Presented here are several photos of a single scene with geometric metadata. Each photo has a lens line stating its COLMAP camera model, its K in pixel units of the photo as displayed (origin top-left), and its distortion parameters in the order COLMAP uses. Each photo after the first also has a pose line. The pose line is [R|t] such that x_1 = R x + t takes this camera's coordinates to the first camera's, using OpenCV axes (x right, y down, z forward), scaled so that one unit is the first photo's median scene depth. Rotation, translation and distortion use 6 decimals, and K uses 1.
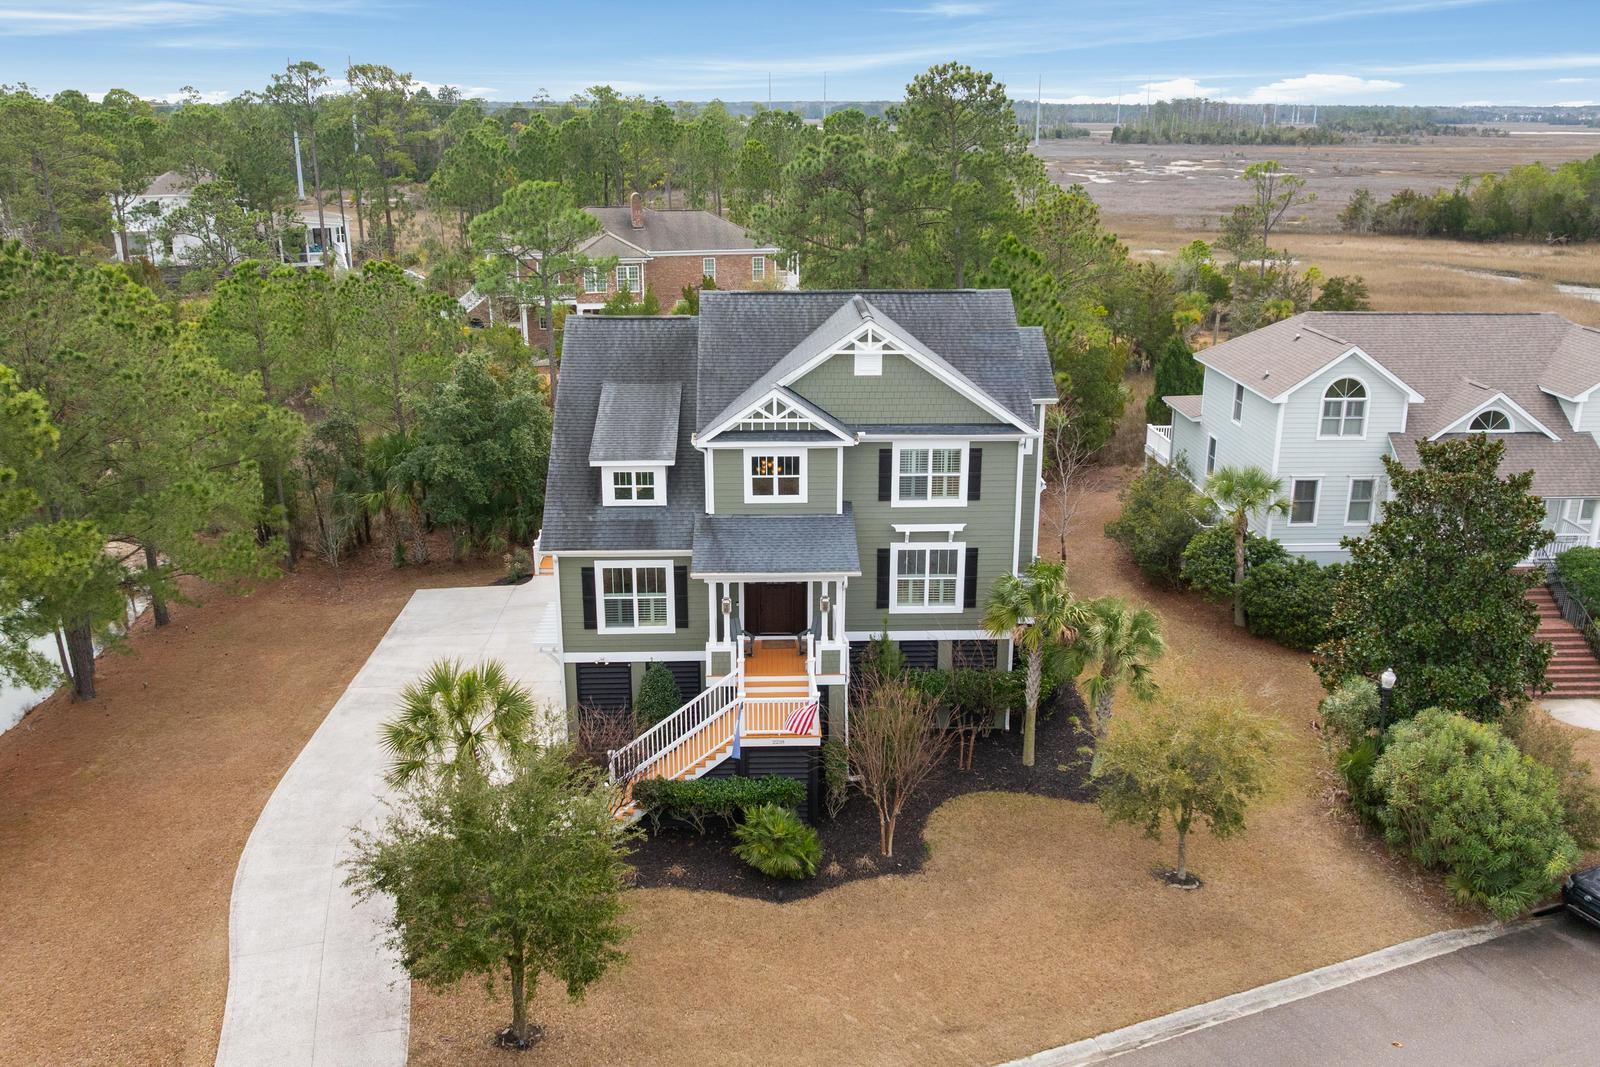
lens RADIAL K [[1336.3, 0, 823.8], [0, 1336.3, 527.5], [0, 0, 1]] dist [-0.027538, 0.007161]
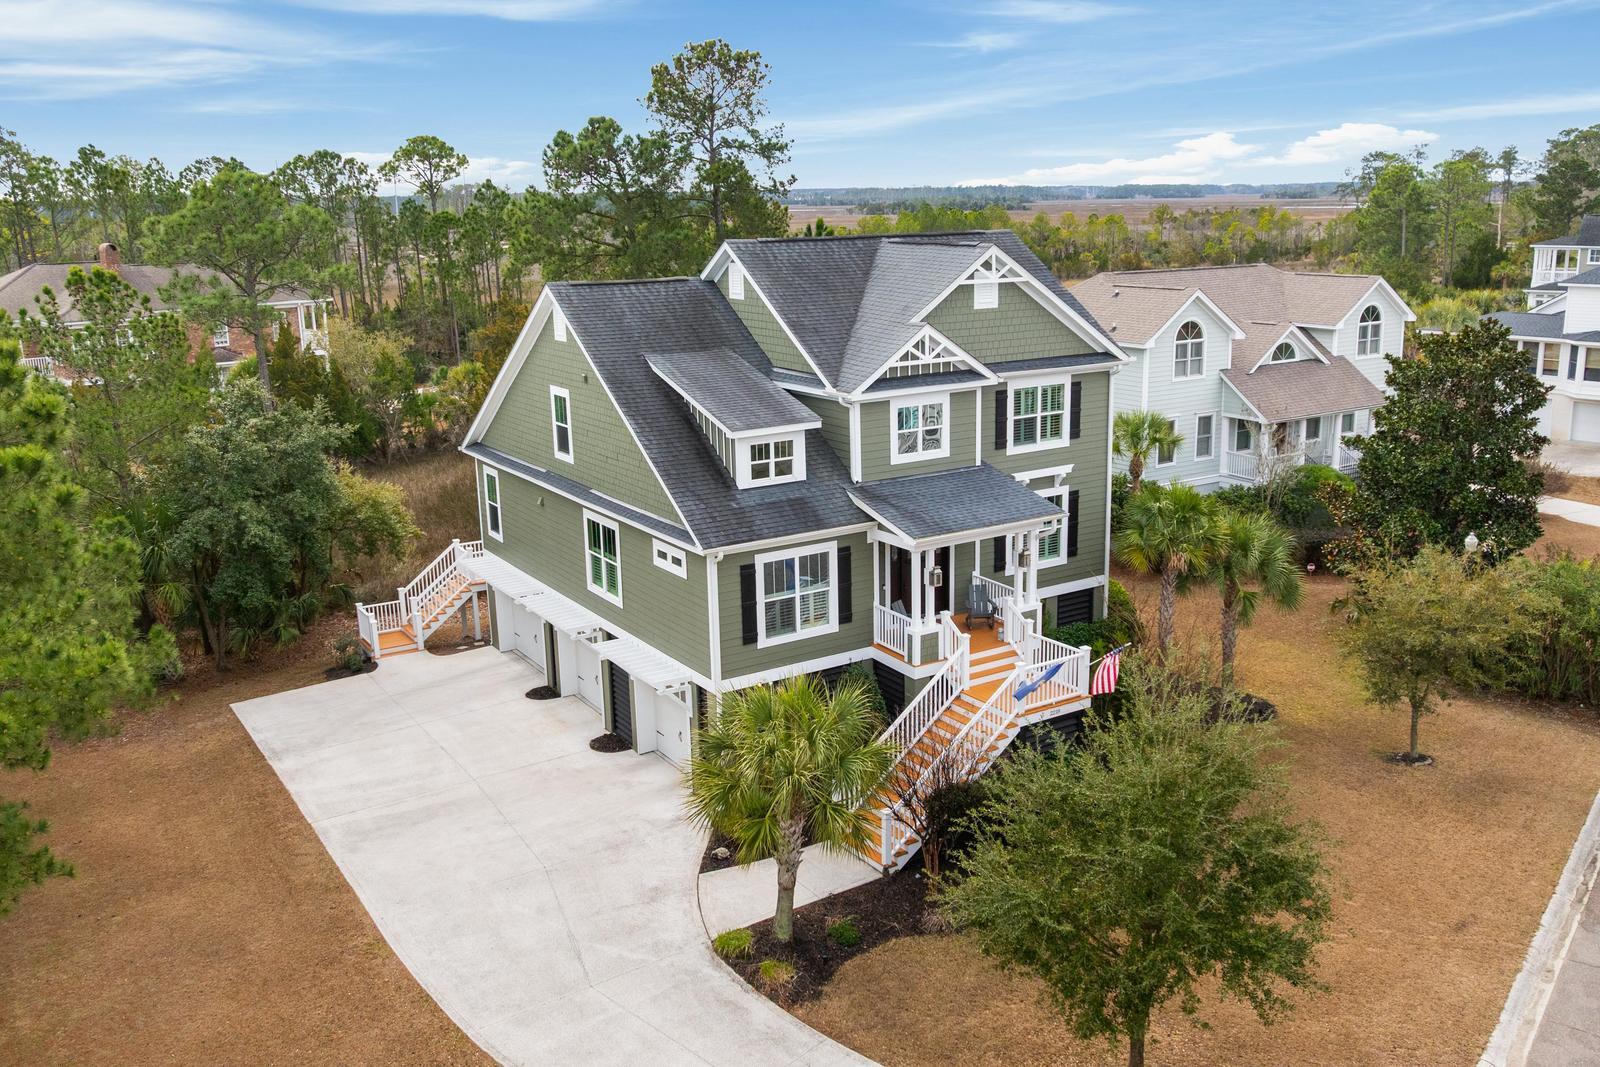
lens RADIAL K [[1336.3, 0, 823.8], [0, 1336.3, 527.5], [0, 0, 1]] dist [-0.027538, 0.007161]
pose [[0.867365, -0.139167, 0.477819, -0.507949], [0.172027, 0.984763, -0.025456, 0.035545], [-0.466996, 0.104277, 0.878090, 0.271683]]
